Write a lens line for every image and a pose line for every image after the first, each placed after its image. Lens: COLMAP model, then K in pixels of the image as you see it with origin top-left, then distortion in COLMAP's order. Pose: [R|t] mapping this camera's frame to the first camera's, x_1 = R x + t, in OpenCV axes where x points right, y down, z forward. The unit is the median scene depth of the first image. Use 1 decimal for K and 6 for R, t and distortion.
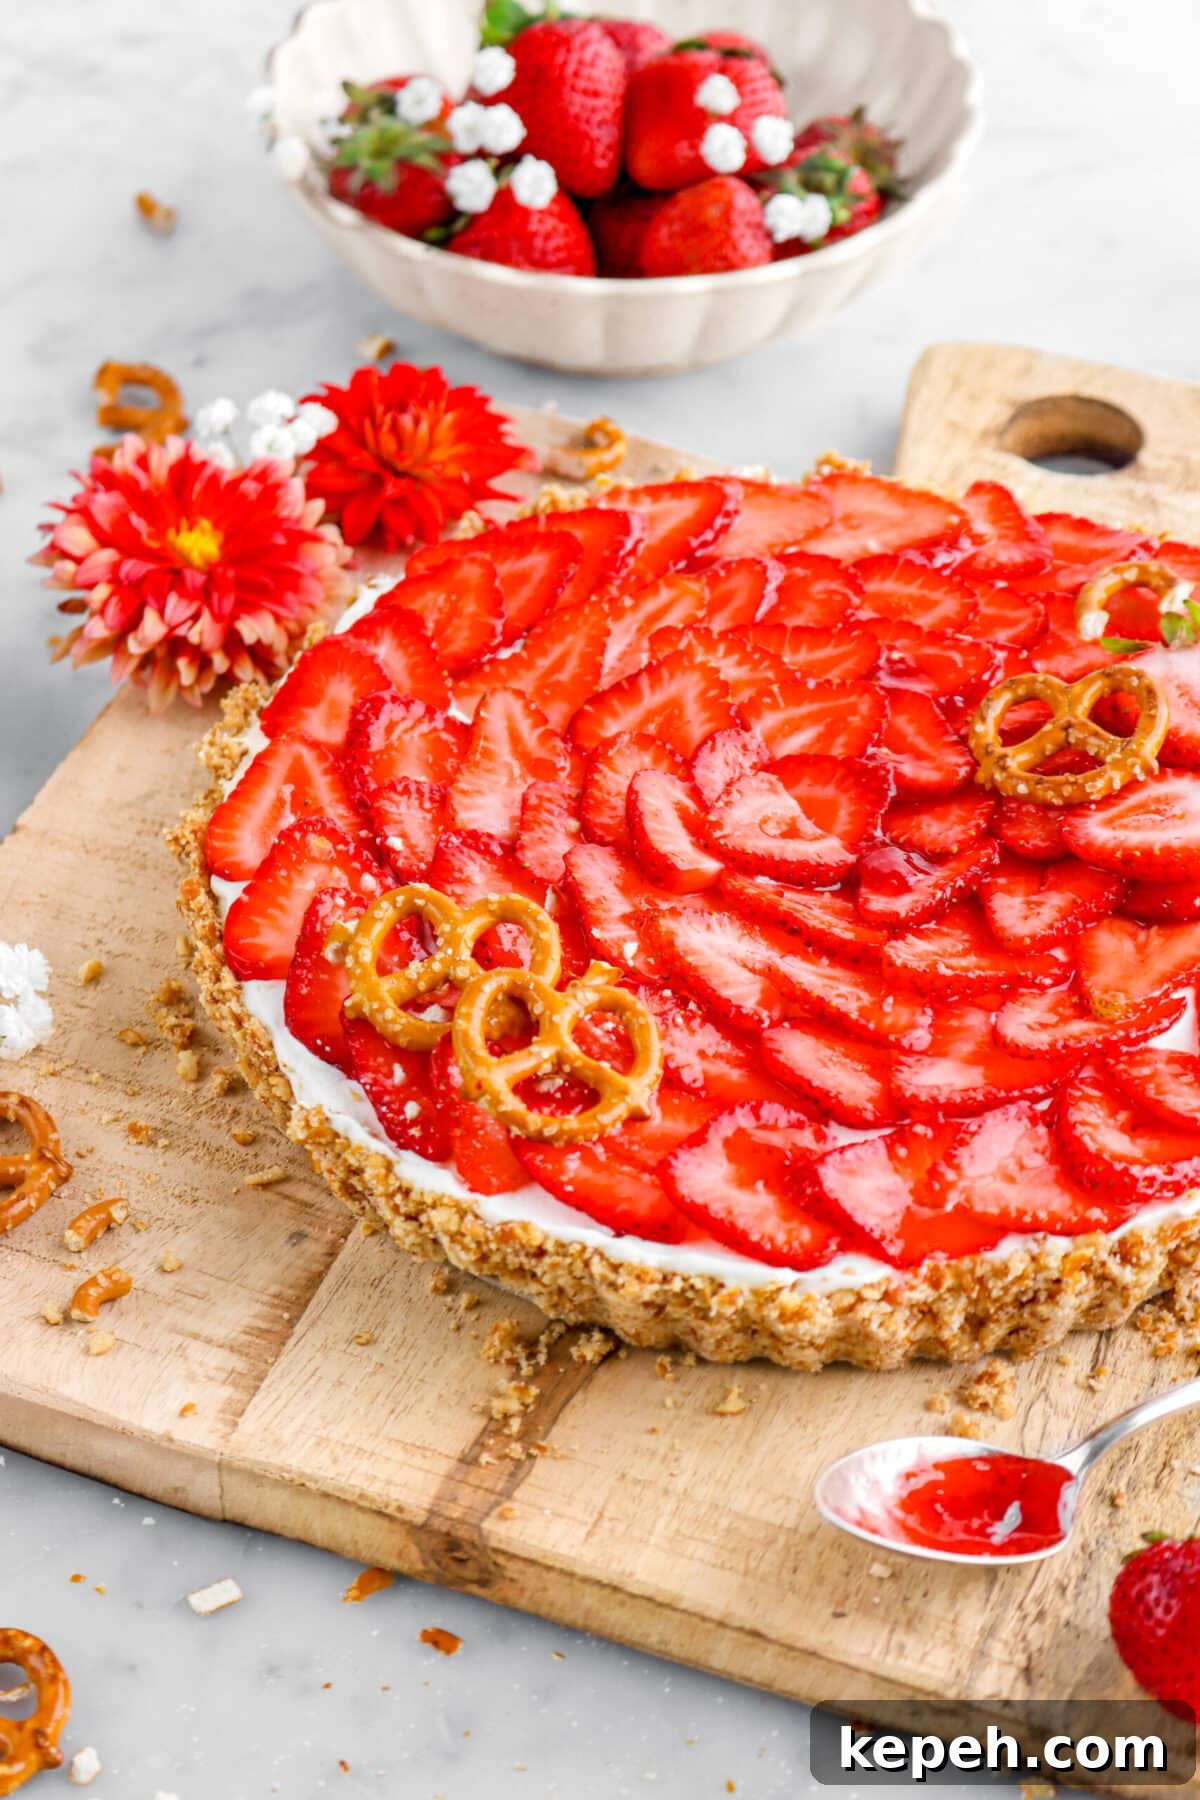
lens RADIAL K [[4028.8, 0, 574.6], [0, 4028.8, 898.4], [0, 0, 1]] dist [0.032013, 0.051410]
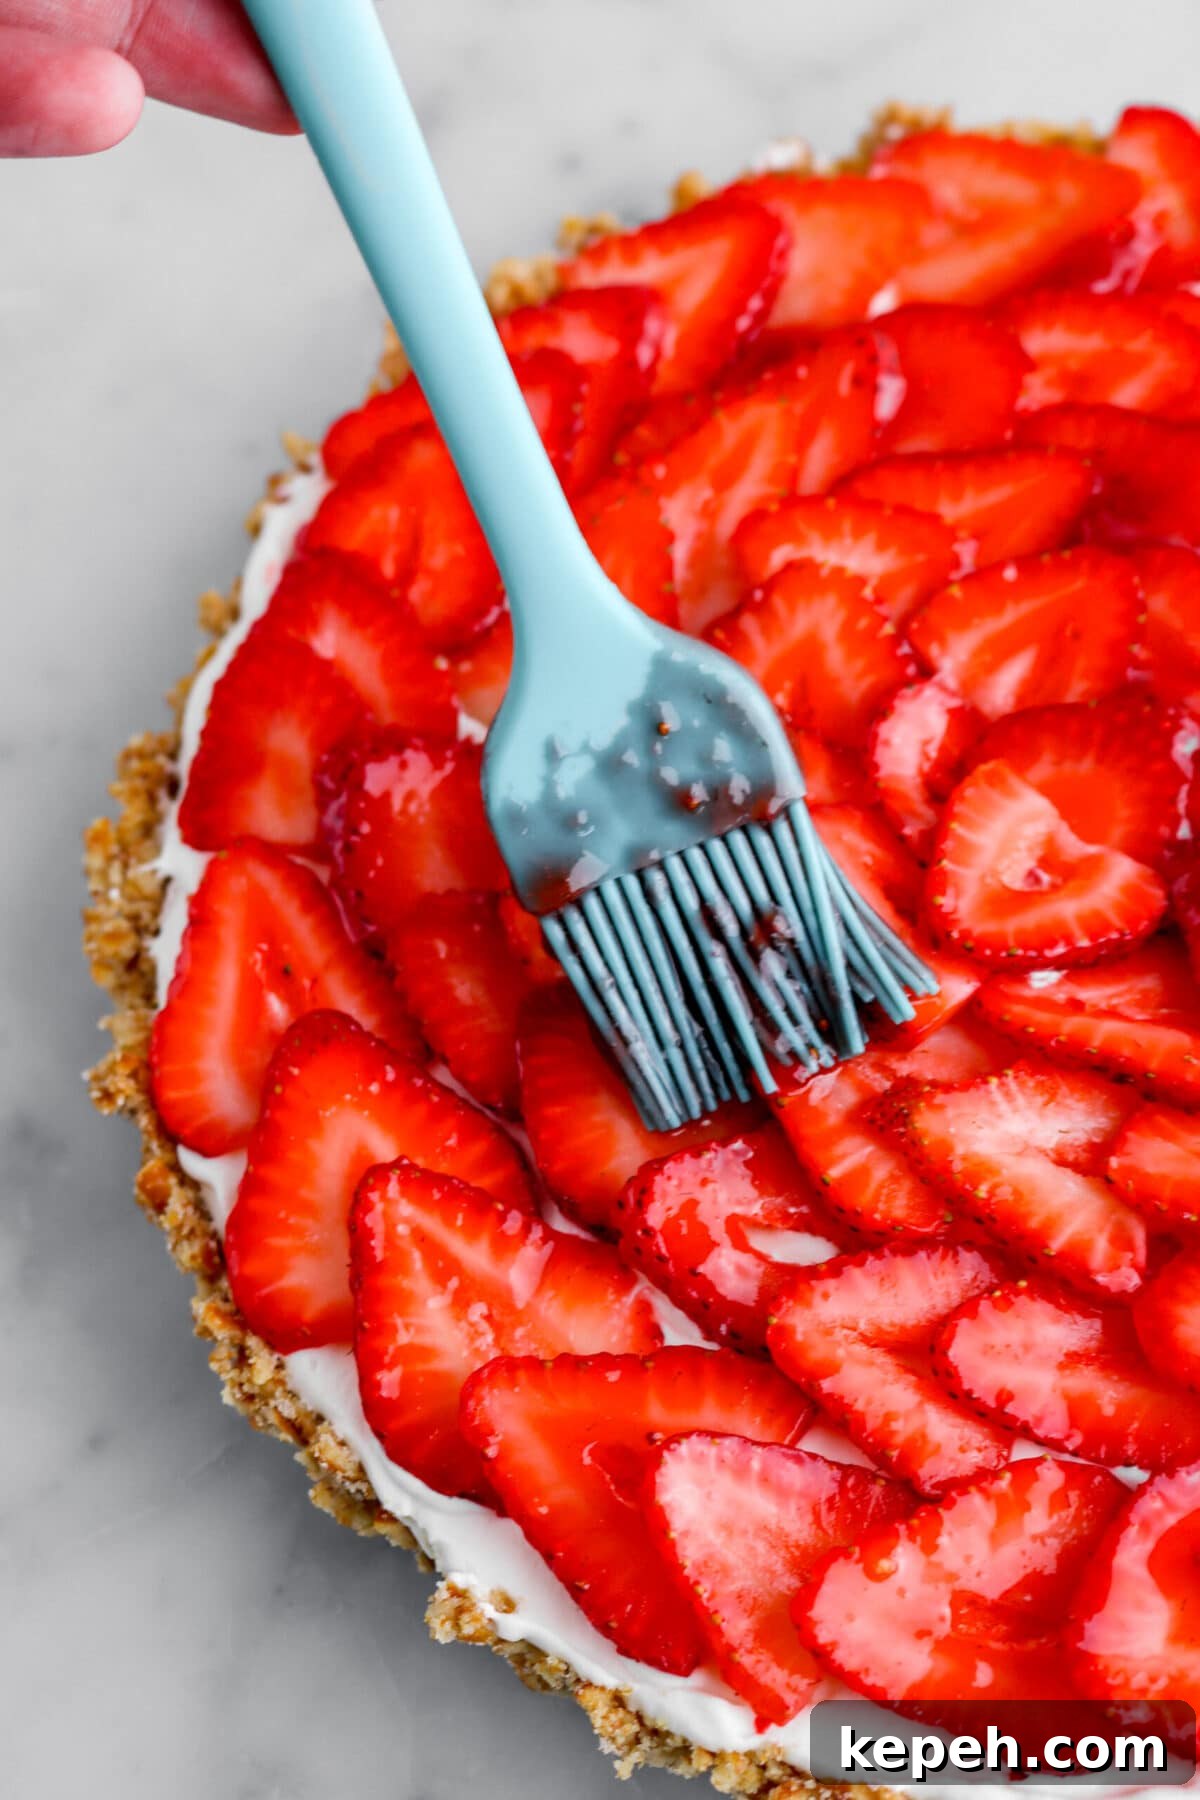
lens RADIAL K [[3264.1, 0, 673.3], [0, 3264.1, 900.0], [0, 0, 1]] dist [-0.053913, -0.077721]
pose [[0.972547, -0.228442, 0.044350, -0.029305], [0.202555, 0.924840, 0.321935, -0.193064], [-0.114560, -0.304113, 0.945723, 0.532520]]
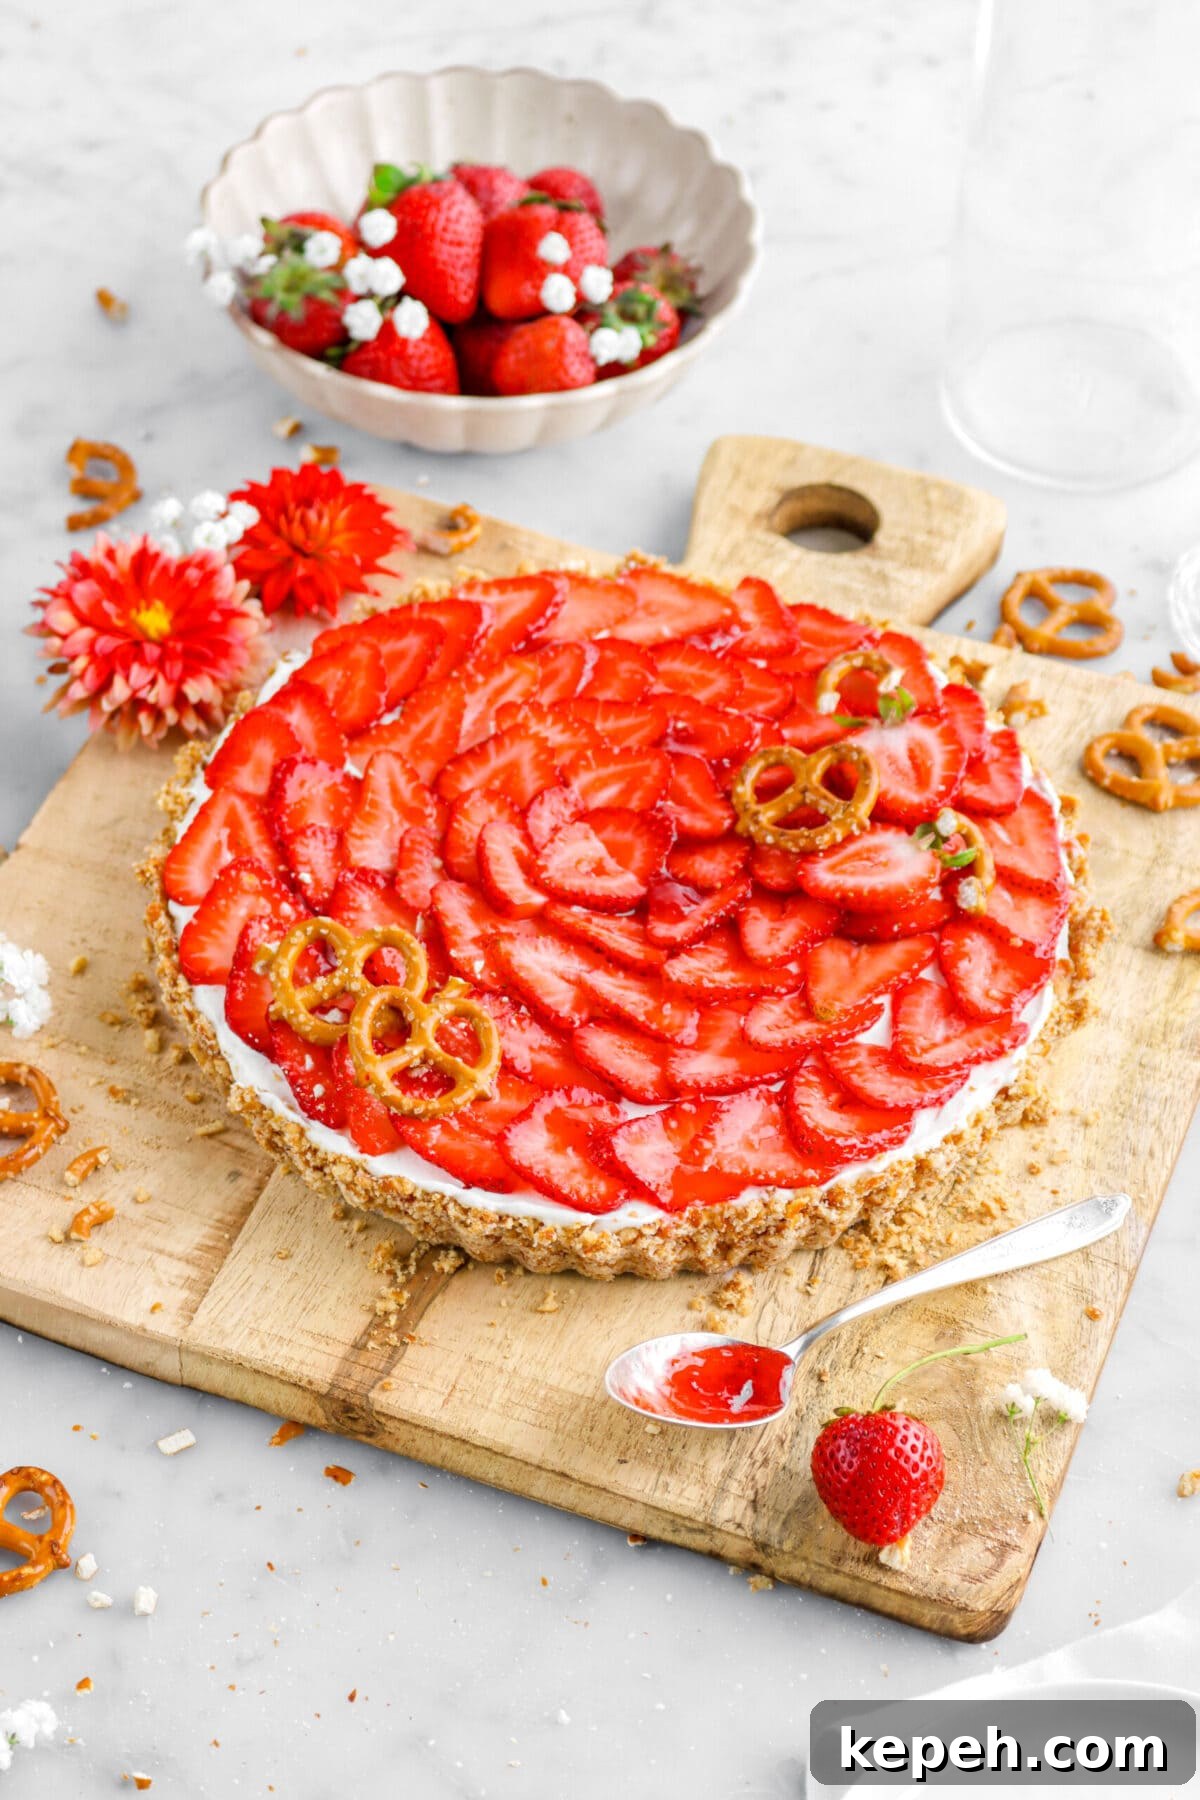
lens RADIAL K [[3721.2, 0, 534.1], [0, 3721.2, 896.9], [0, 0, 1]] dist [0.032087, -0.077401]
pose [[0.999729, 0.004703, 0.022793, 0.003735], [-0.006520, 0.996749, 0.080307, -0.109964], [-0.022341, -0.080433, 0.996510, -0.249602]]
